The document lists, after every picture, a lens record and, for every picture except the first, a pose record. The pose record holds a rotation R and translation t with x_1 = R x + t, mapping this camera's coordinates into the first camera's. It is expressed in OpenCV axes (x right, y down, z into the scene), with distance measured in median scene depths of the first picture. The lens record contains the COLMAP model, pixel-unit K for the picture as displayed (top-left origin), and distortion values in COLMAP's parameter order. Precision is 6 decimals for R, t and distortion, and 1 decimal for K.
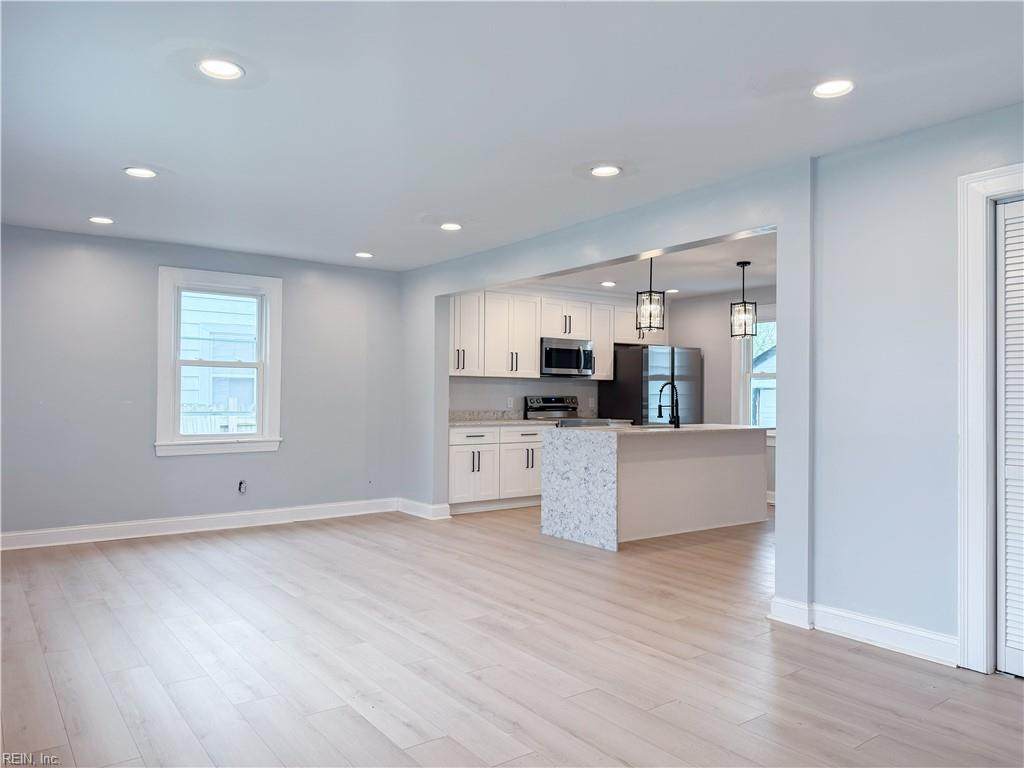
lens RADIAL K [[712.7, 0, 512.0], [0, 712.7, 384.0], [0, 0, 1]] dist [0.124687, -0.209524]
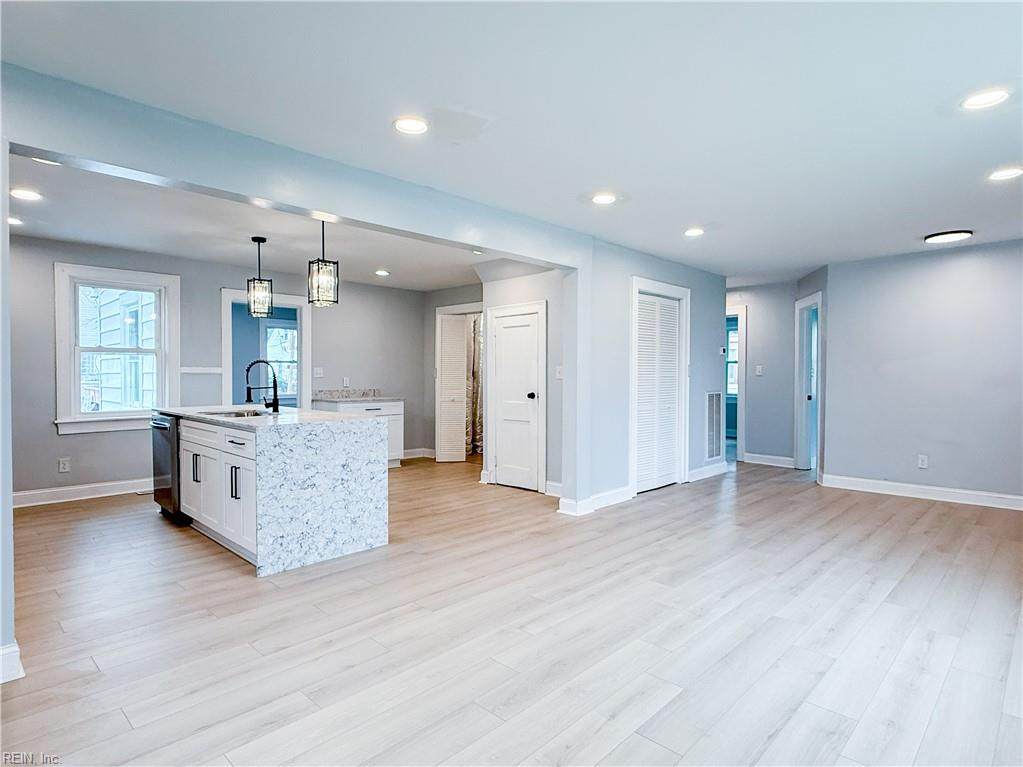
lens RADIAL K [[569.4, 0, 511.5], [0, 569.4, 383.5], [0, 0, 1]] dist [-0.001267, -0.000045]
pose [[-0.153764, -0.027879, 0.987714, -0.503925], [-0.018442, 0.999509, 0.025341, 0.002296], [-0.987935, -0.014319, -0.154203, 0.798063]]
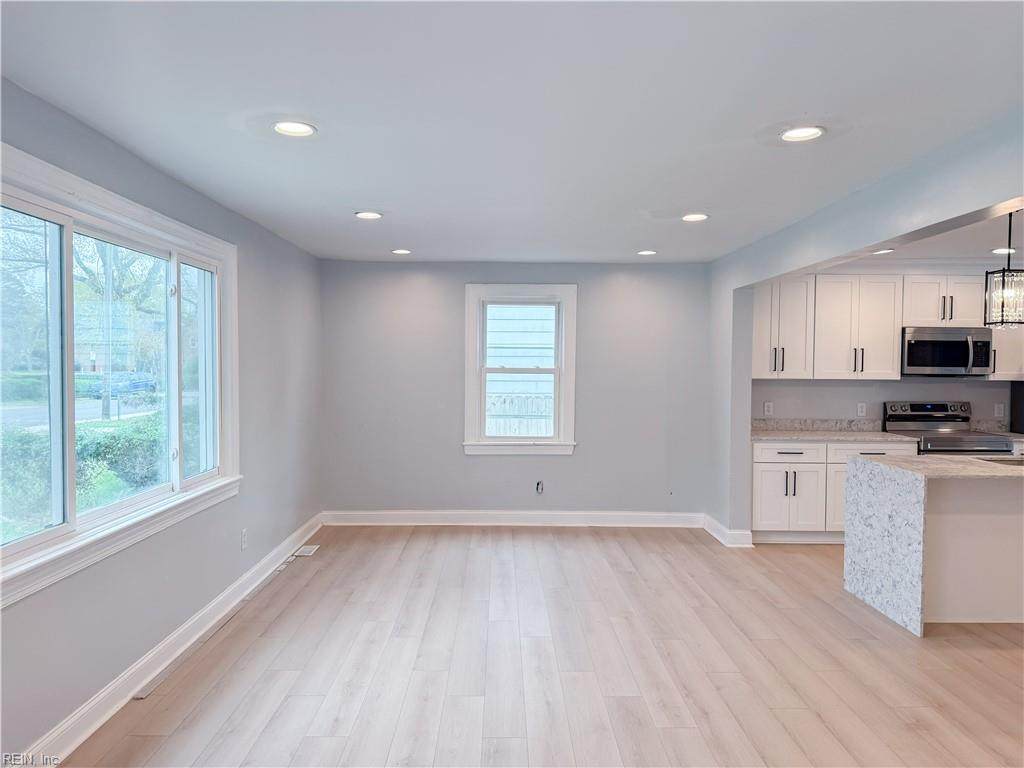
lens RADIAL K [[712.7, 0, 512.0], [0, 712.7, 384.0], [0, 0, 1]] dist [0.124687, -0.209524]
pose [[0.807539, 0.013376, -0.589663, 0.200975], [0.009341, 0.999327, 0.035462, -0.044246], [0.589740, -0.034144, 0.806871, 0.143338]]
